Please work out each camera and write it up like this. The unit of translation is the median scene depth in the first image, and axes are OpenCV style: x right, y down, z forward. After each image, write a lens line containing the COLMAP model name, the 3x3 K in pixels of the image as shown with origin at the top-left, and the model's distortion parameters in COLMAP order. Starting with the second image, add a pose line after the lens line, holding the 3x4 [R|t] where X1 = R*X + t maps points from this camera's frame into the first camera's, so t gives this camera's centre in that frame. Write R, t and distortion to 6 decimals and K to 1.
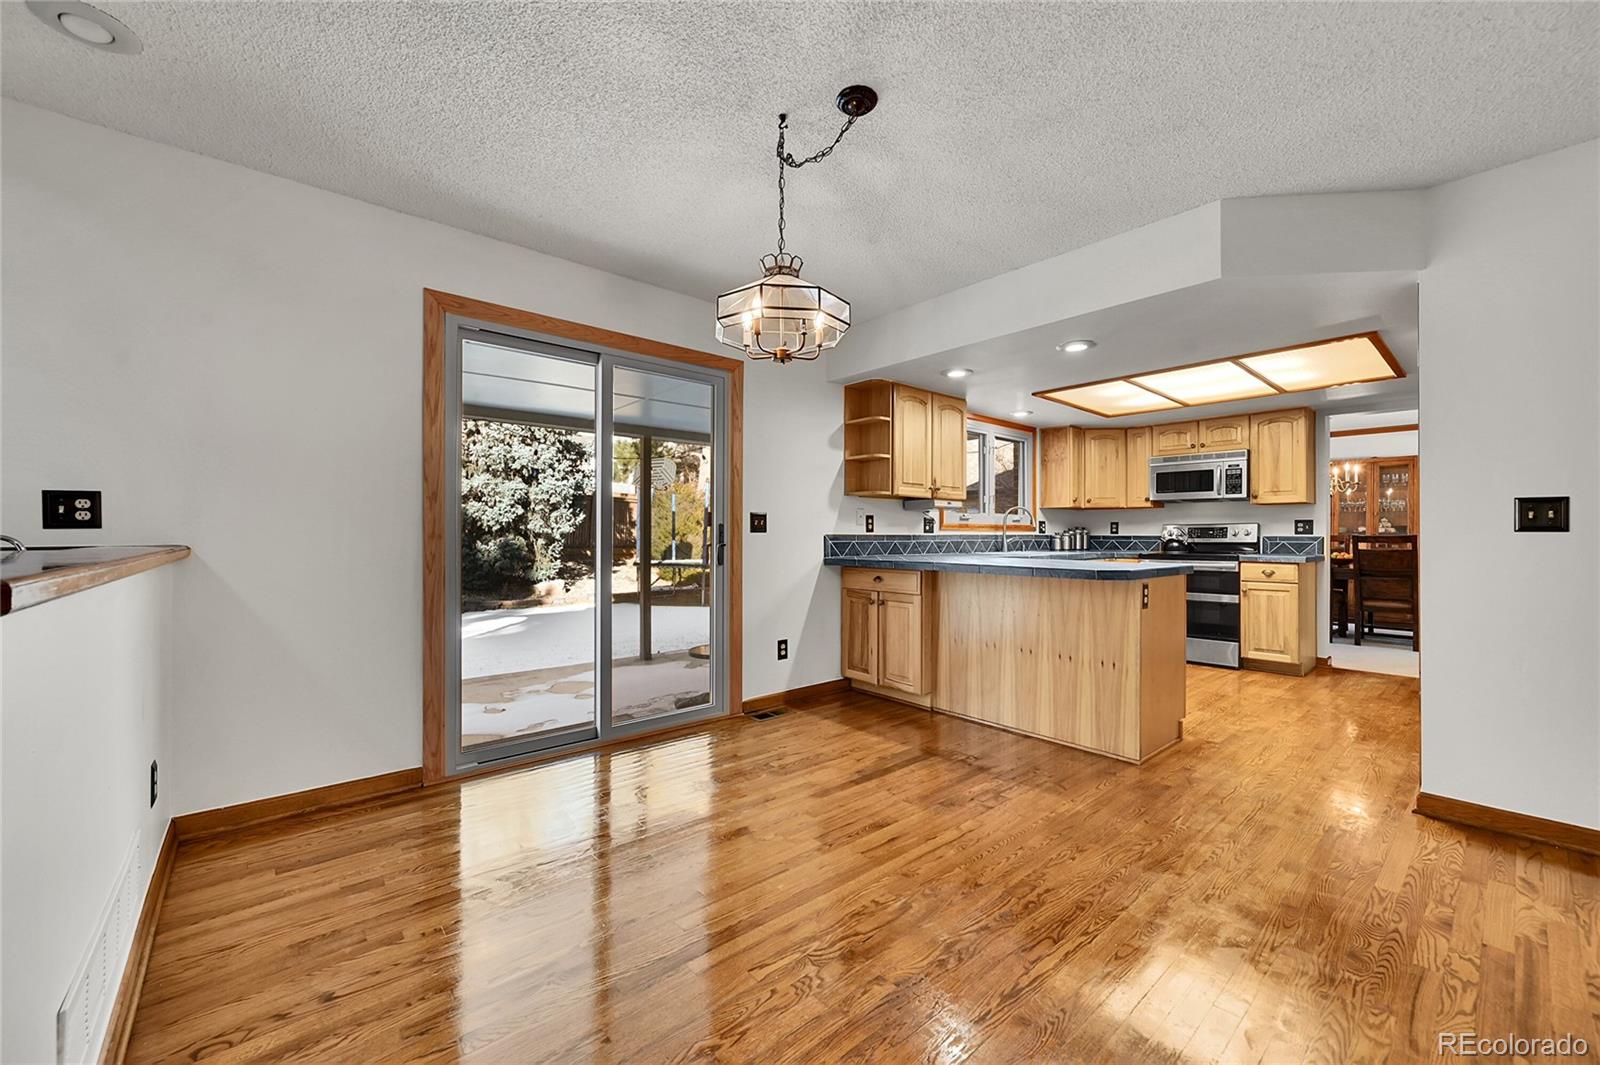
lens RADIAL K [[627.9, 0, 804.2], [0, 627.9, 534.2], [0, 0, 1]] dist [-0.003150, 0.001183]
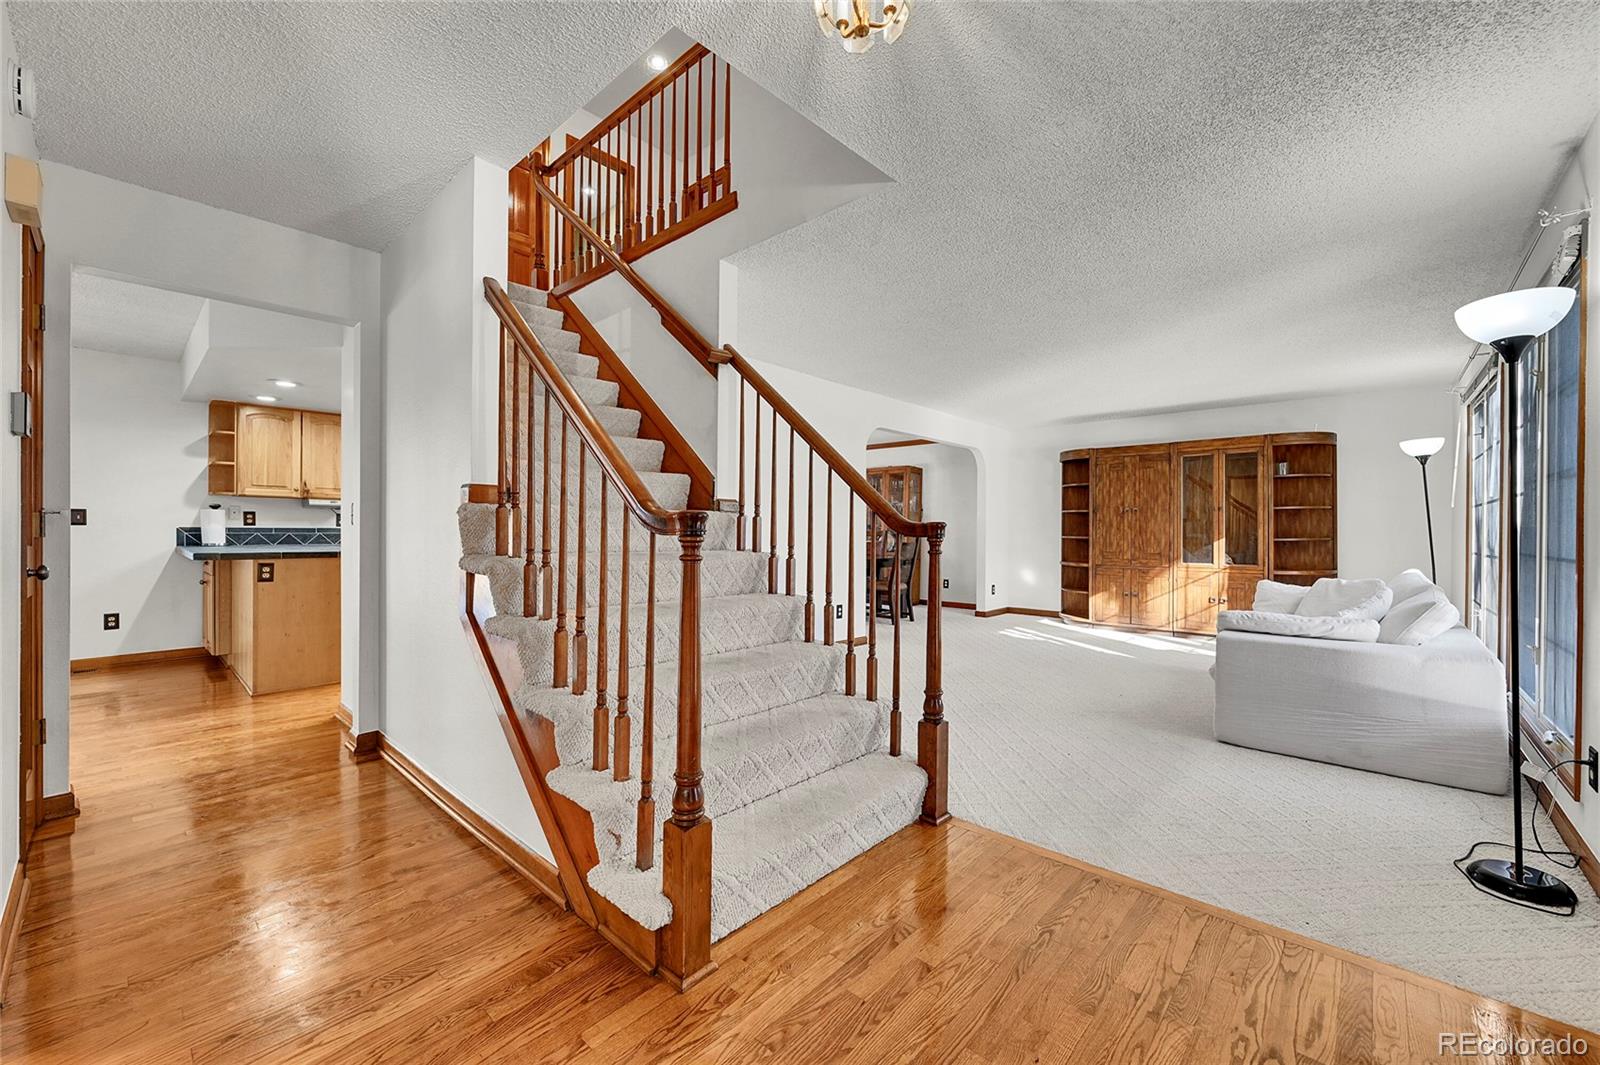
lens RADIAL K [[627.9, 0, 803.0], [0, 627.9, 534.9], [0, 0, 1]] dist [-0.003150, 0.001183]
pose [[0.994357, 0.004015, 0.106007, 0.898344], [-0.005383, 0.999906, 0.012619, -0.005257], [-0.105947, -0.013118, 0.994285, -0.266431]]
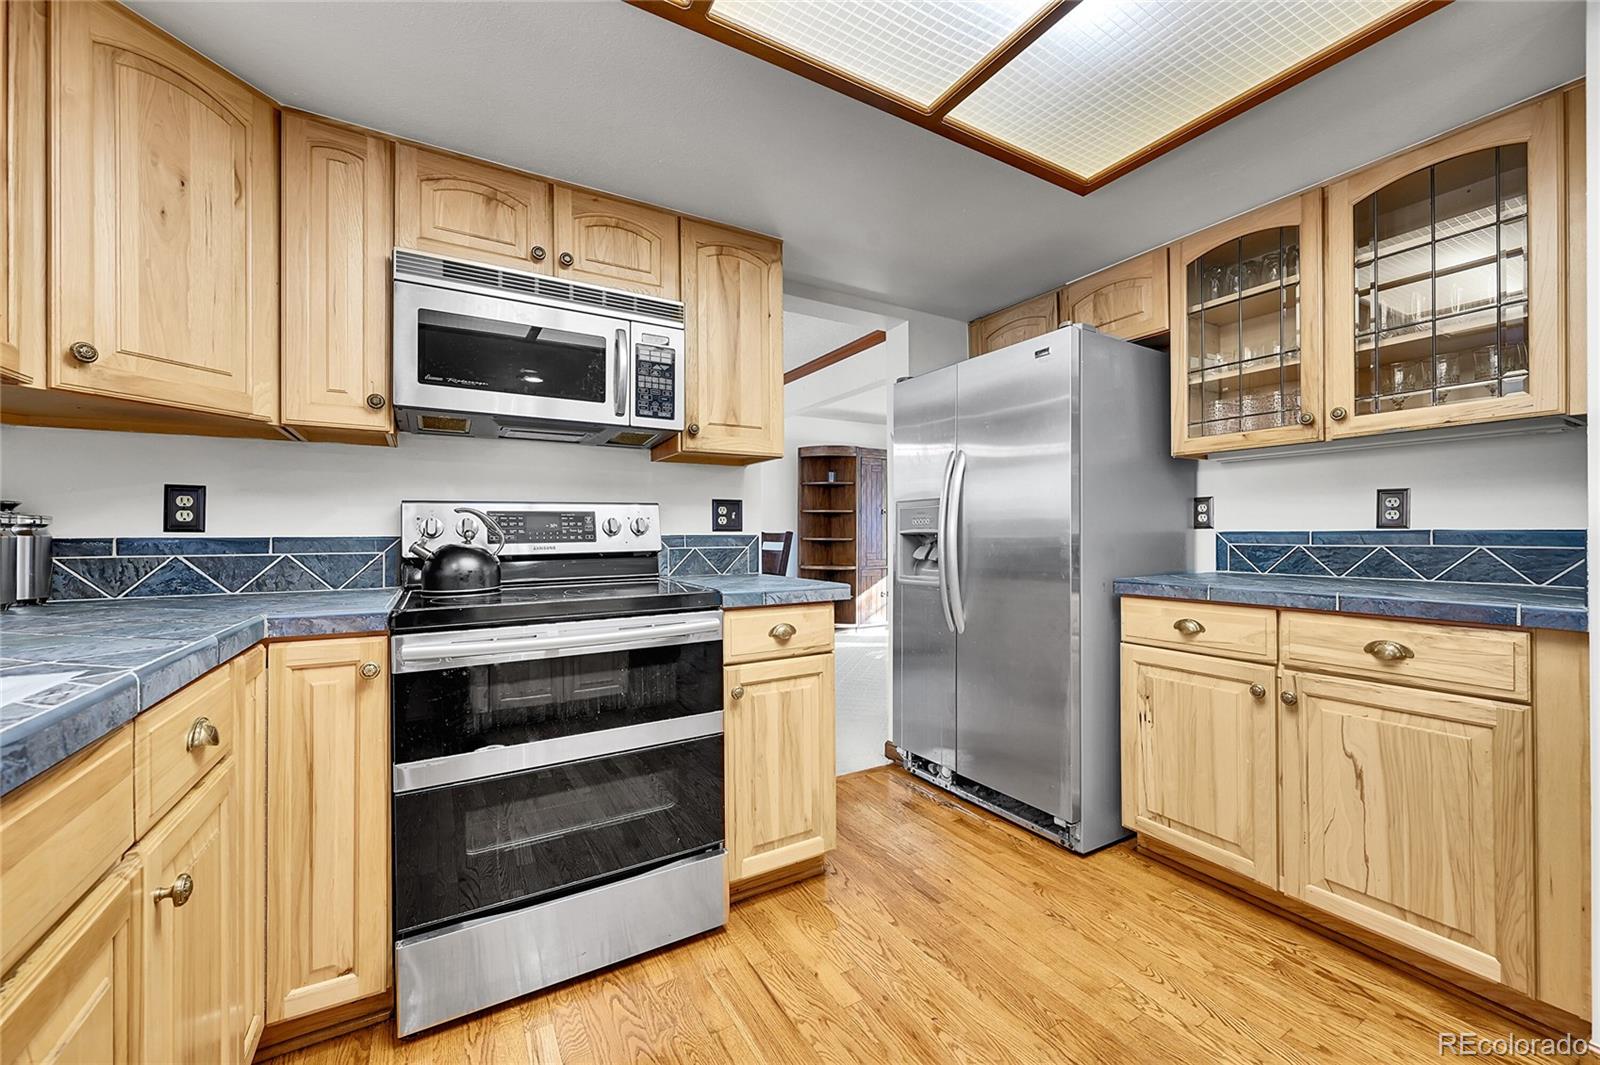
lens RADIAL K [[627.9, 0, 810.8], [0, 627.9, 531.3], [0, 0, 1]] dist [-0.003150, 0.001183]
pose [[0.187298, 0.001583, 0.982302, 0.351833], [0.005158, 0.999983, -0.002595, 0.002055], [-0.982290, 0.005552, 0.187287, 0.851835]]
